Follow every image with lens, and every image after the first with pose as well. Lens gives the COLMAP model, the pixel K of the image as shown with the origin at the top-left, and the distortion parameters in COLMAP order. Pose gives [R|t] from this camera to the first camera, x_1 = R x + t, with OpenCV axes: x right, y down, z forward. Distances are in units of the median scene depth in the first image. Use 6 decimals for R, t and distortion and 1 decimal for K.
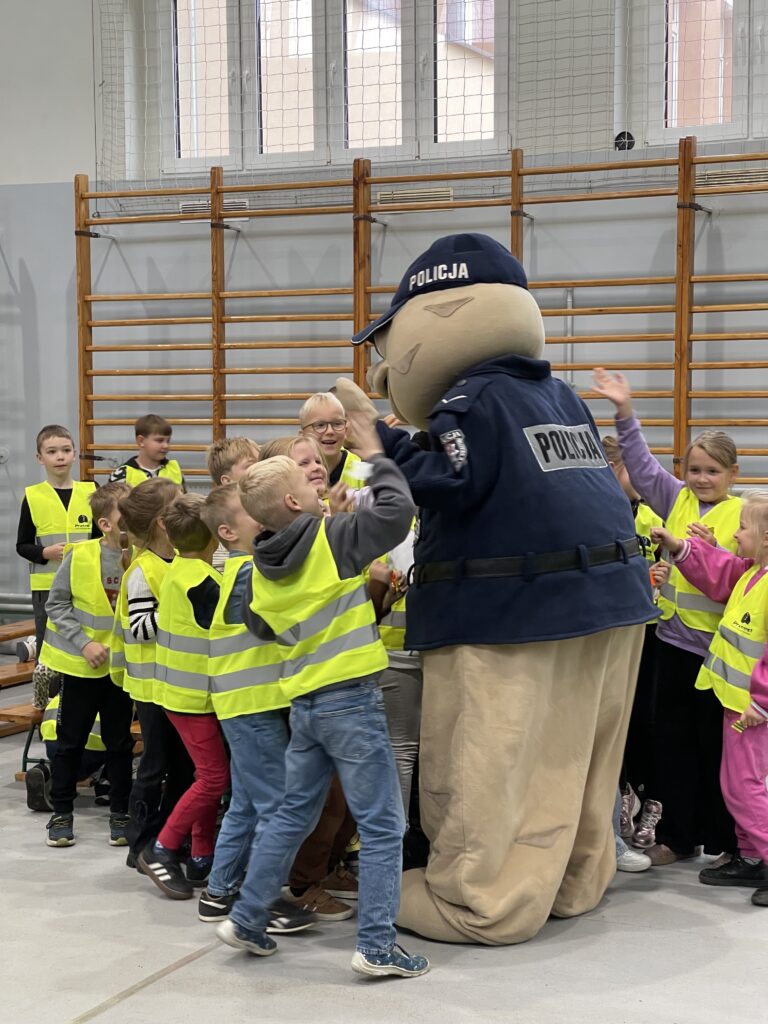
lens RADIAL K [[1891.3, 0, 385.8], [0, 1891.3, 508.6], [0, 0, 1]] dist [0.232933, -0.001350]
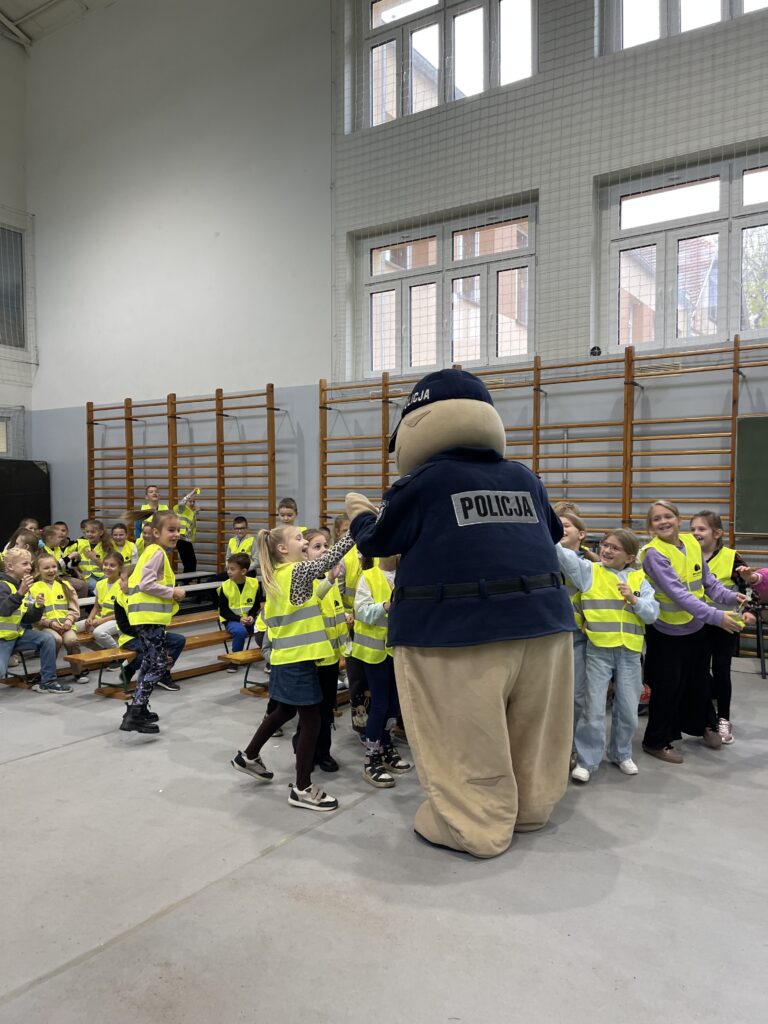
lens RADIAL K [[778.4, 0, 384.2], [0, 778.4, 523.3], [0, 0, 1]] dist [0.057461, -0.057740]
pose [[0.987303, 0.010771, -0.158486, 0.041518], [-0.014214, 0.999687, -0.020608, -0.004271], [0.158214, 0.022599, 0.987146, 0.203709]]
